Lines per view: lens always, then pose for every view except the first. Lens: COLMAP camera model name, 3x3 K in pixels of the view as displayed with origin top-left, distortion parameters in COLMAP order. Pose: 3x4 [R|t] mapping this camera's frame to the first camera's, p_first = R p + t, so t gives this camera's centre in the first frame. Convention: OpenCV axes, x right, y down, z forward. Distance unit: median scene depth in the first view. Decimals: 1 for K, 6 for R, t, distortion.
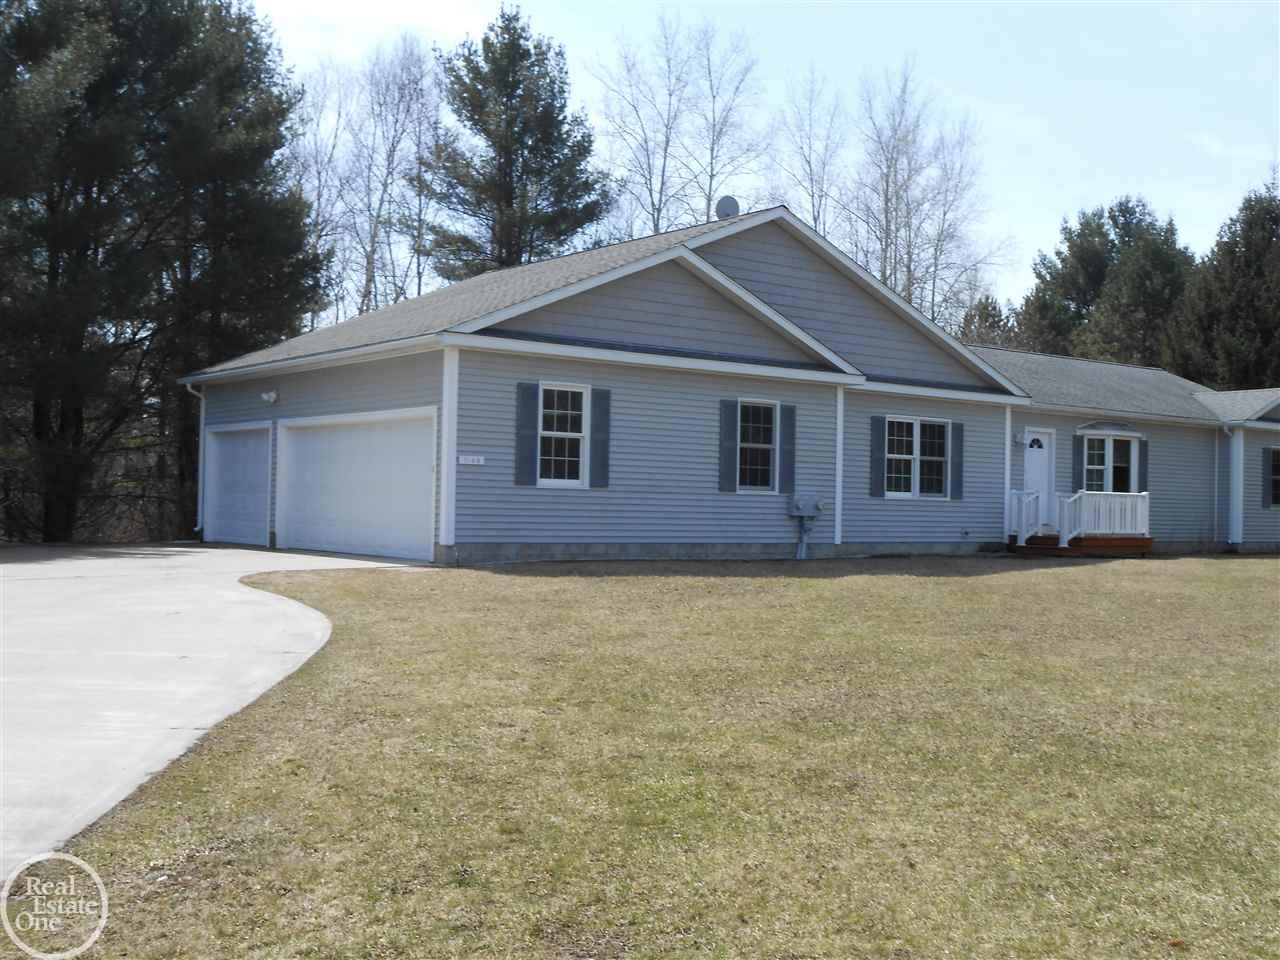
lens RADIAL K [[1374.0, 0, 575.3], [0, 1374.0, 480.1], [0, 0, 1]] dist [-0.002367, -0.008281]
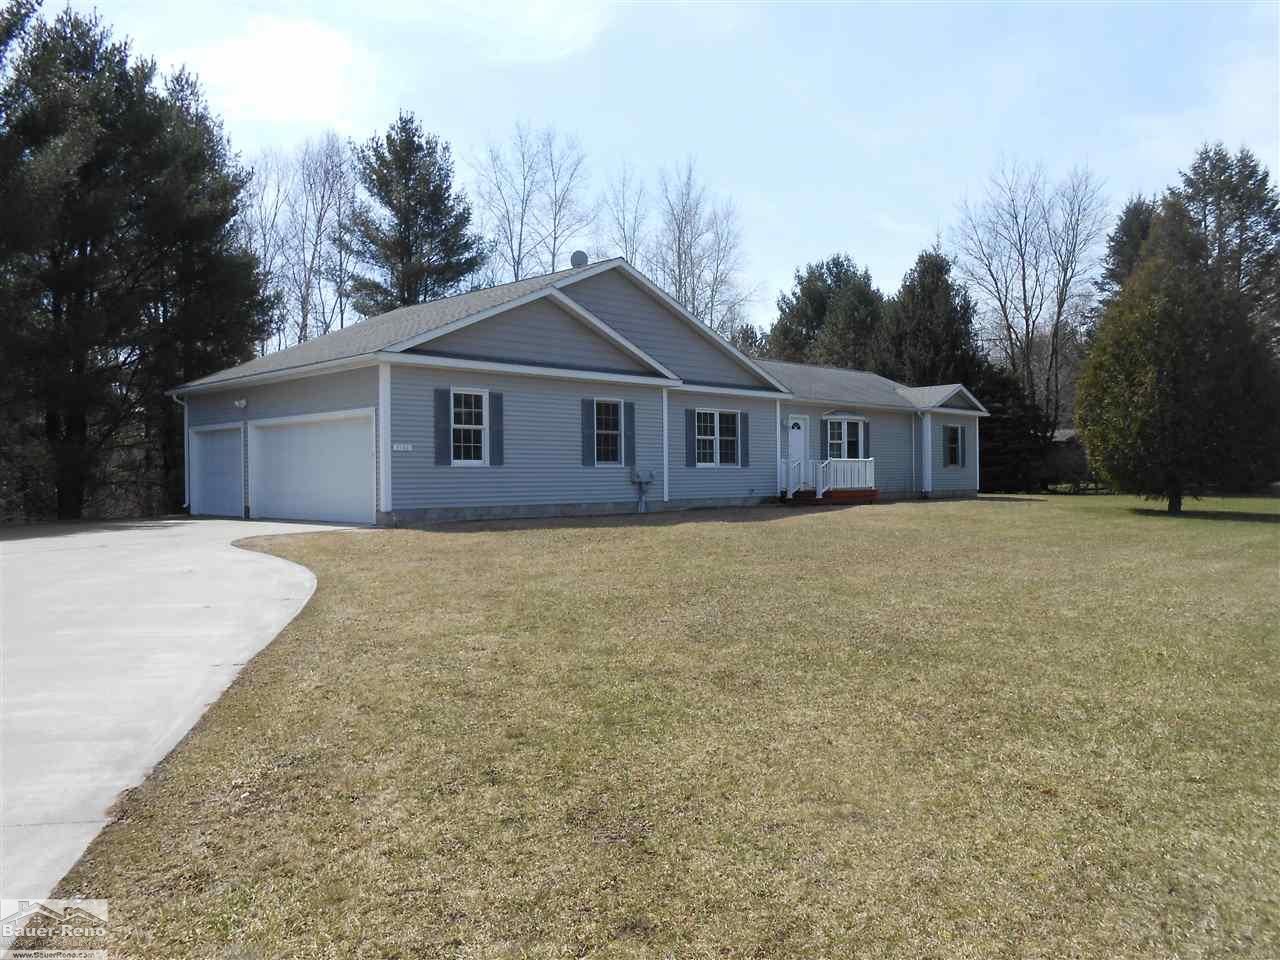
lens RADIAL K [[983.6, 0, 586.4], [0, 983.6, 479.3], [0, 0, 1]] dist [-0.009019, 0.004841]
pose [[0.990564, -0.029670, 0.133804, -0.019543], [0.026900, 0.999386, 0.022469, -0.000172], [-0.134389, -0.018658, 0.990753, 0.018220]]
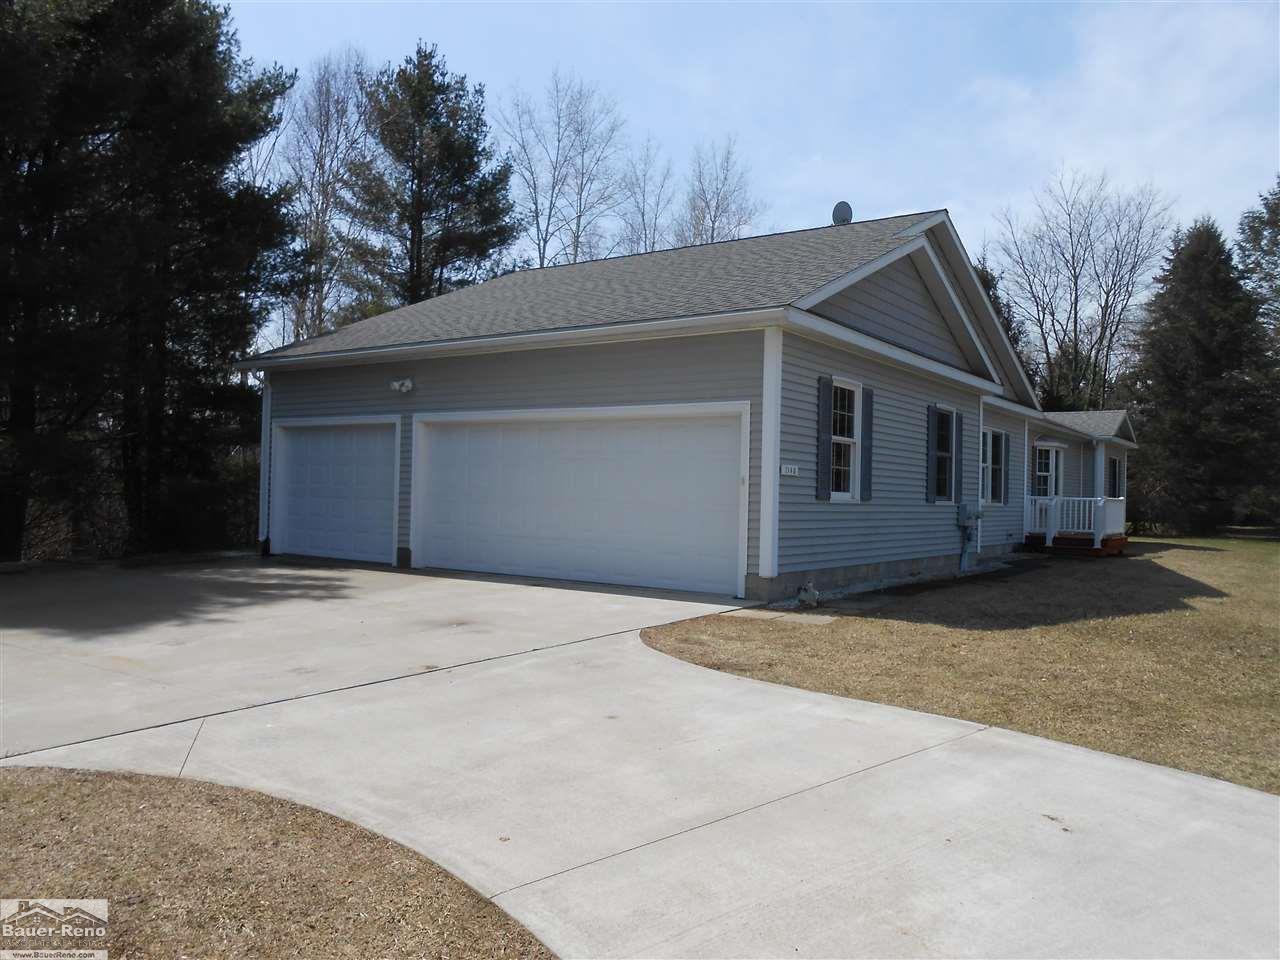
lens RADIAL K [[983.6, 0, 586.4], [0, 983.6, 479.3], [0, 0, 1]] dist [-0.009019, 0.004841]
pose [[0.955976, 0.007451, 0.293352, -0.259975], [-0.011151, 0.999878, 0.010942, -0.010294], [-0.293234, -0.013732, 0.955942, 0.350566]]
